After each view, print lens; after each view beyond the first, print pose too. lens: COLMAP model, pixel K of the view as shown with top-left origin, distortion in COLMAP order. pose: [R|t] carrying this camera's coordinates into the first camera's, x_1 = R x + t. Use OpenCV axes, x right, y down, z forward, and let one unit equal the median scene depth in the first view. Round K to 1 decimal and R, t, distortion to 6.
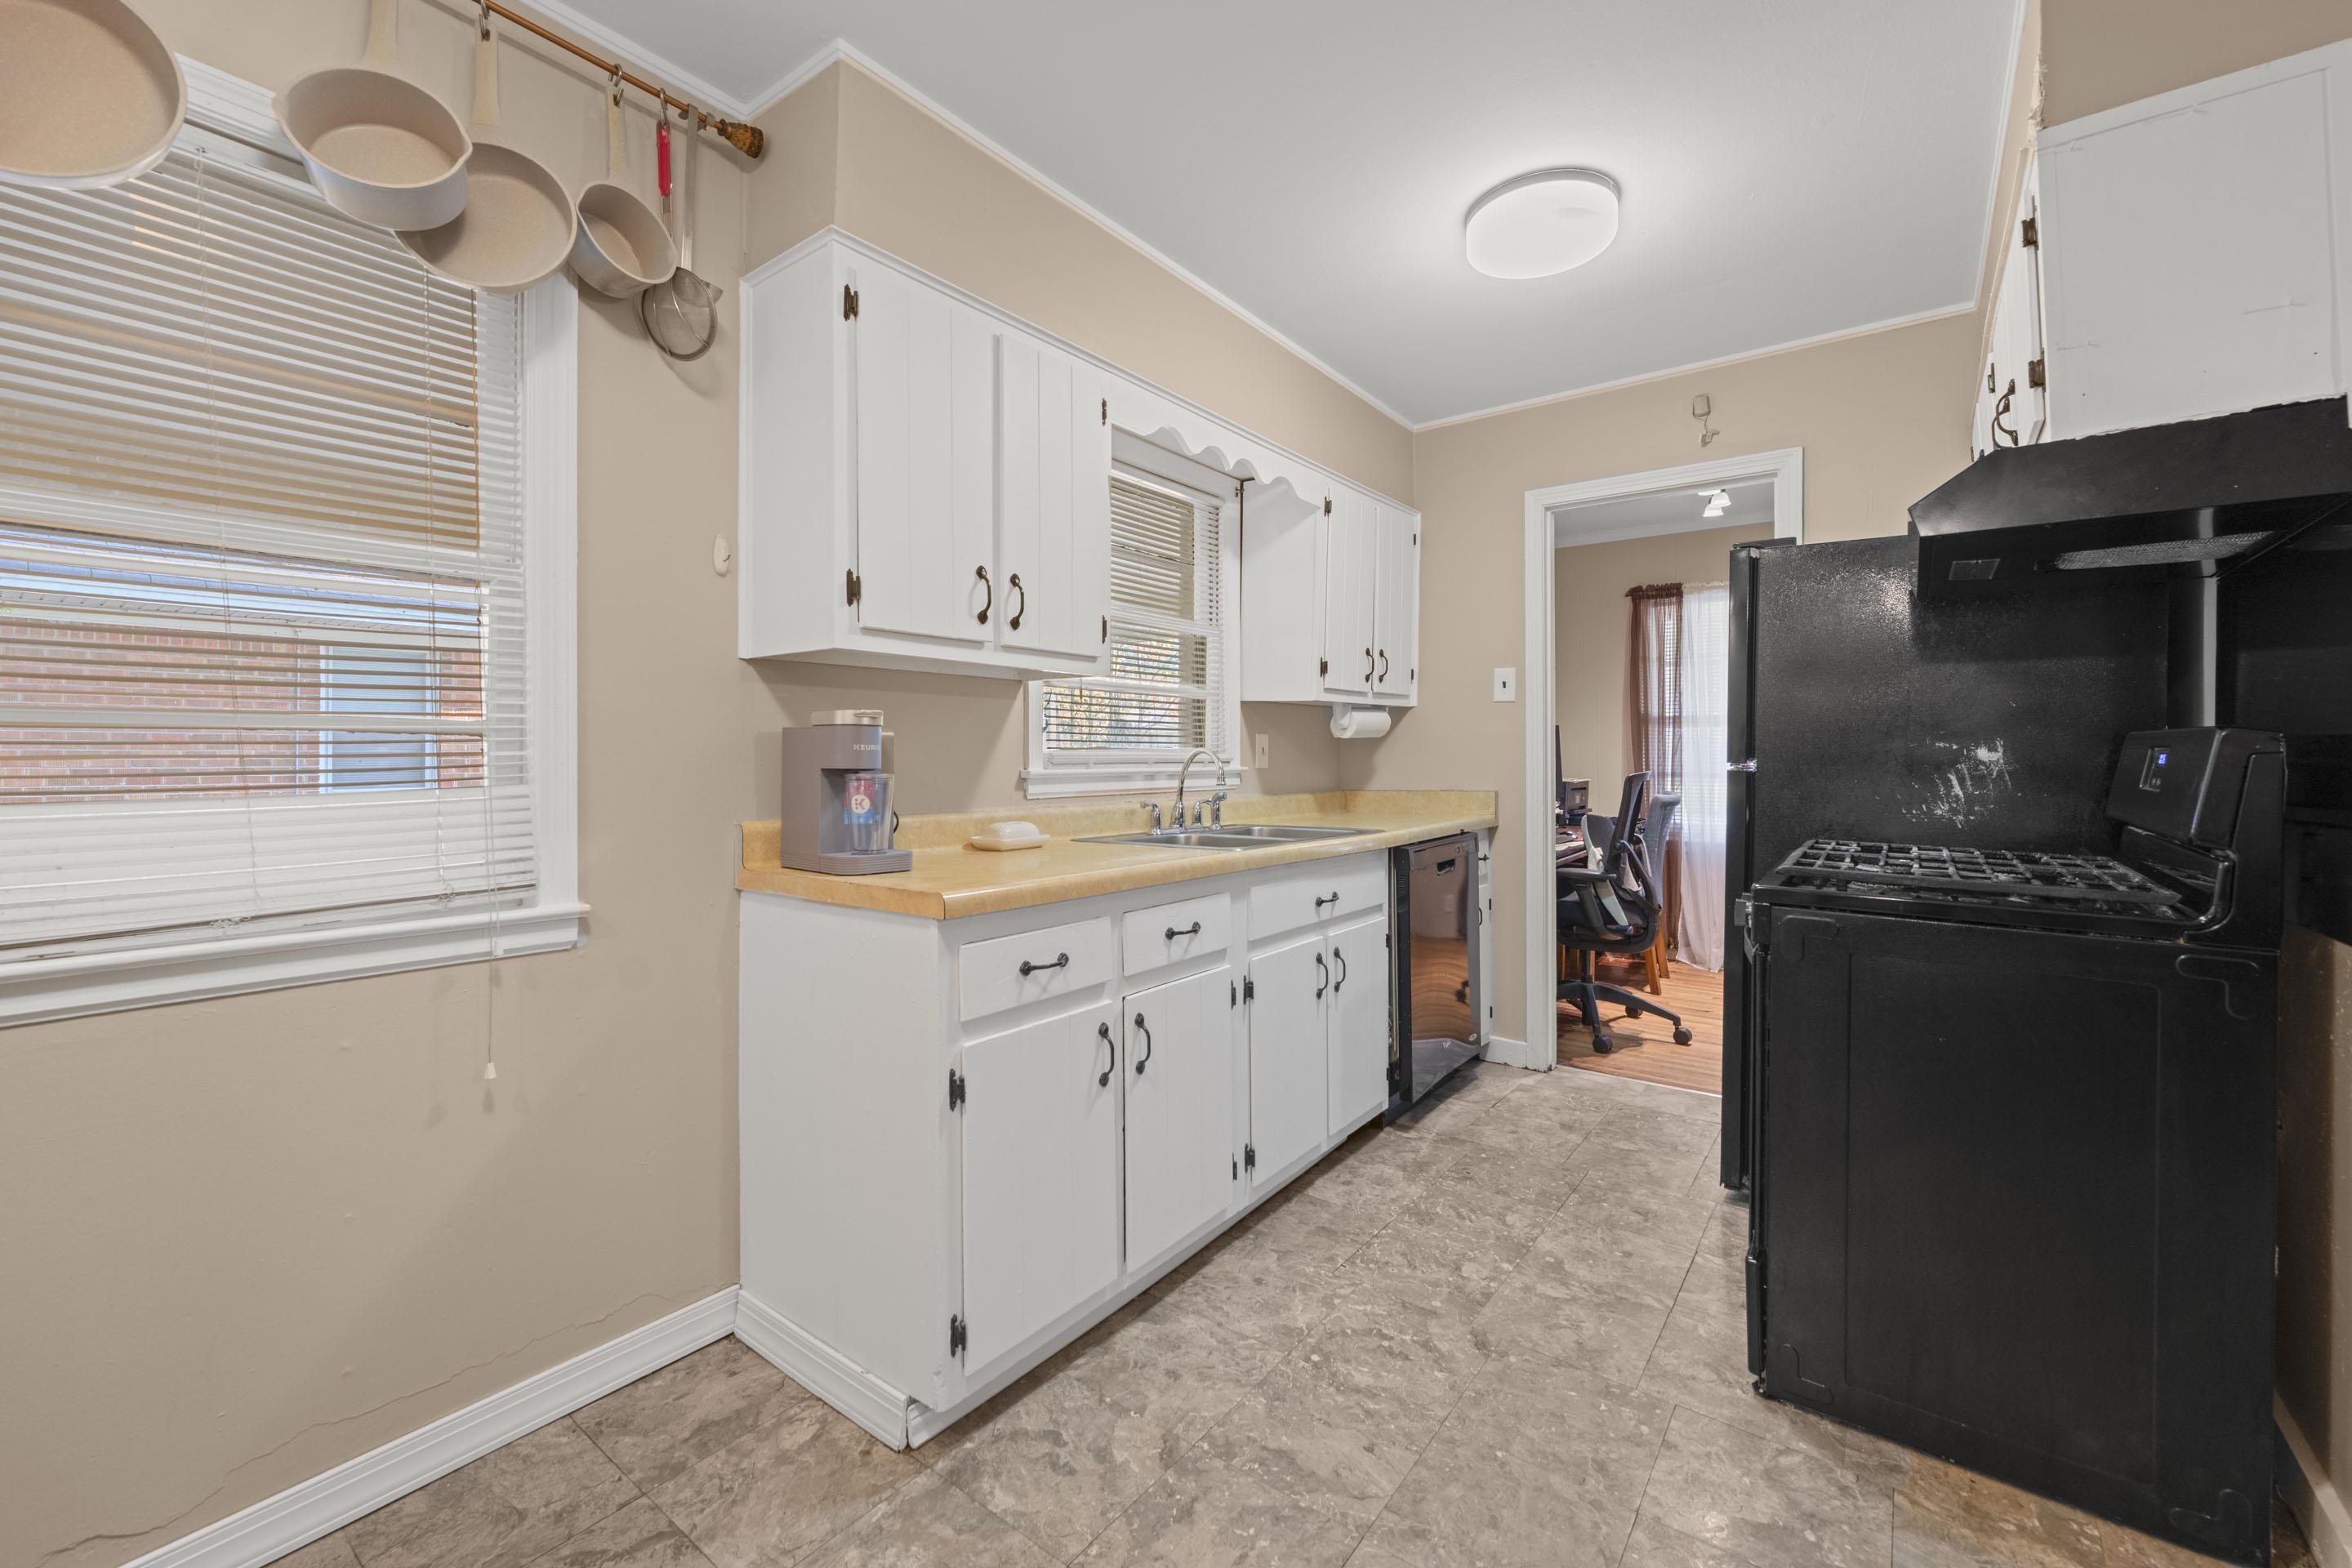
lens RADIAL K [[954.8, 0, 1173.9], [0, 954.8, 742.3], [0, 0, 1]] dist [0.000038, 0.000299]
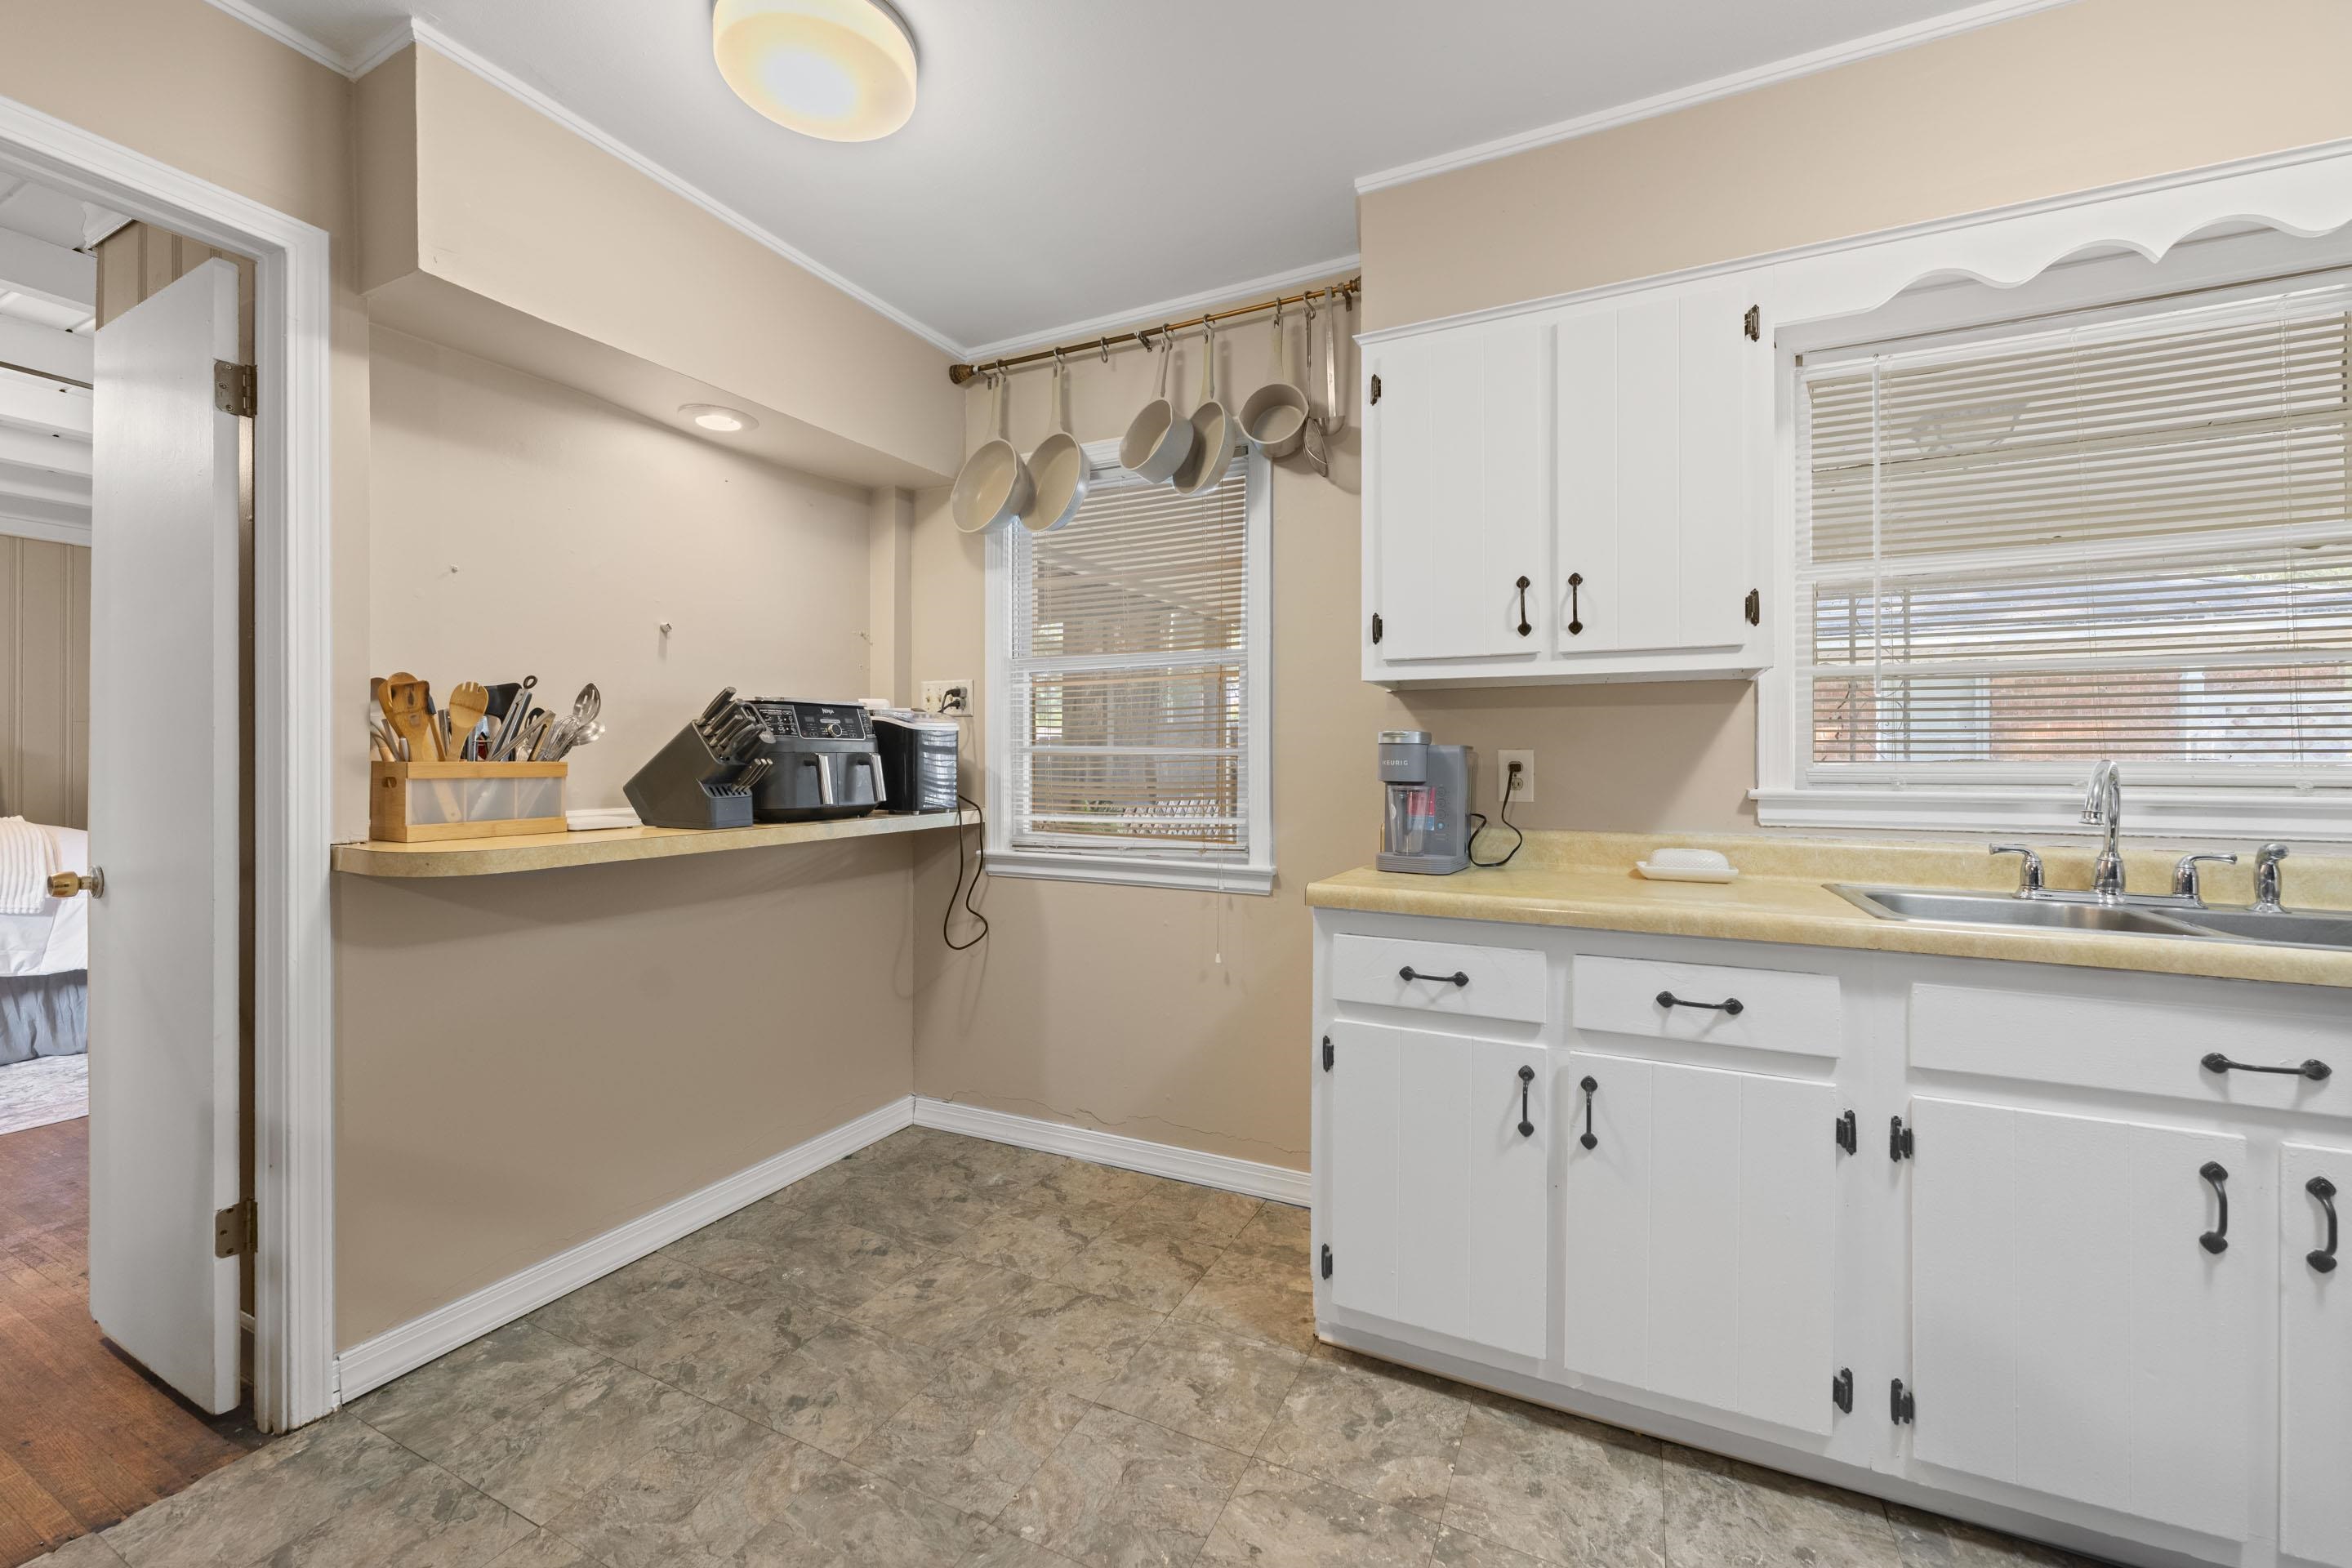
lens RADIAL K [[964.2, 0, 1174.9], [0, 964.2, 762.4], [0, 0, 1]] dist [0.000315, 0.000070]
pose [[0.197258, -0.003106, -0.980347, 0.754560], [0.008351, 0.999964, -0.001488, 0.004479], [0.980316, -0.007894, 0.197277, 0.491679]]
